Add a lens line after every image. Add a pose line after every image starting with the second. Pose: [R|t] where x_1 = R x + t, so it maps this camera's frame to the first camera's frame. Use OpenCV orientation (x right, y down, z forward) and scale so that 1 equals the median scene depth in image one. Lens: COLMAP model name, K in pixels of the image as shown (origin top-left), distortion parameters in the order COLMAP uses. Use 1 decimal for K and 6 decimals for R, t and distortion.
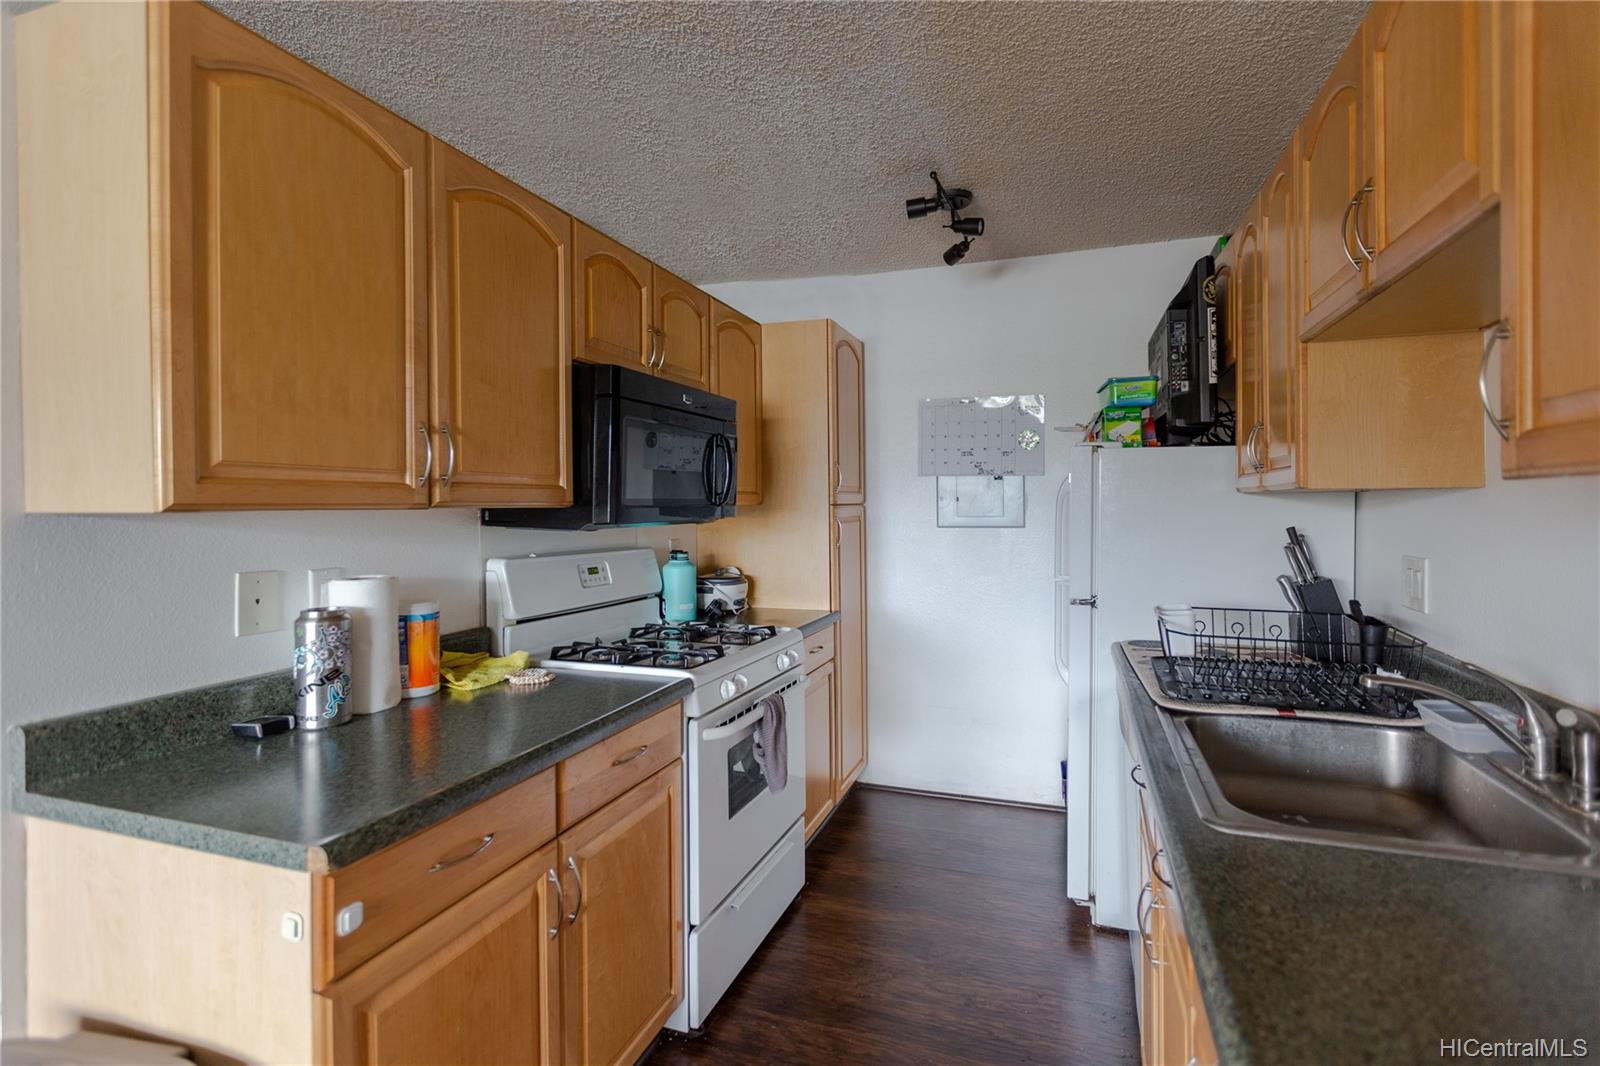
lens RADIAL K [[746.4, 0, 806.2], [0, 746.4, 508.8], [0, 0, 1]] dist [0.000225, 0.000694]
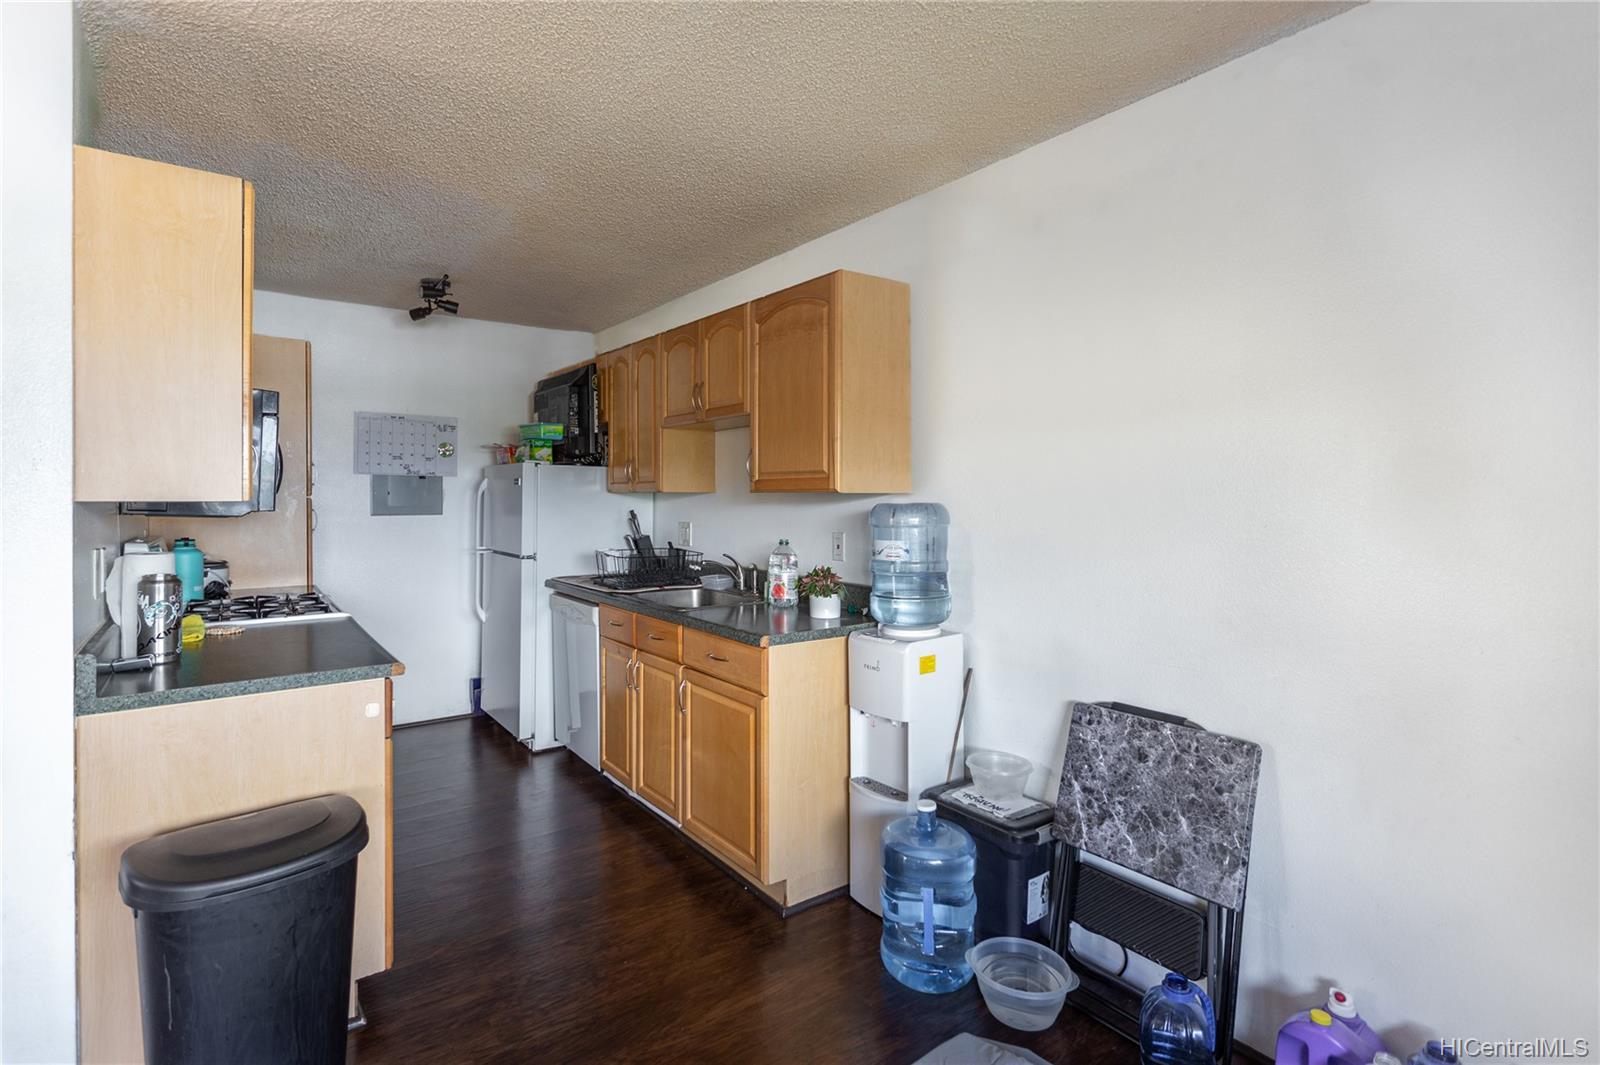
lens RADIAL K [[746.4, 0, 806.2], [0, 746.4, 508.3], [0, 0, 1]] dist [0.000225, 0.000694]
pose [[0.545757, -0.005811, 0.837924, -0.735787], [-0.002298, 0.999962, 0.008431, 0.001471], [-0.837941, -0.006527, 0.545723, -0.450593]]
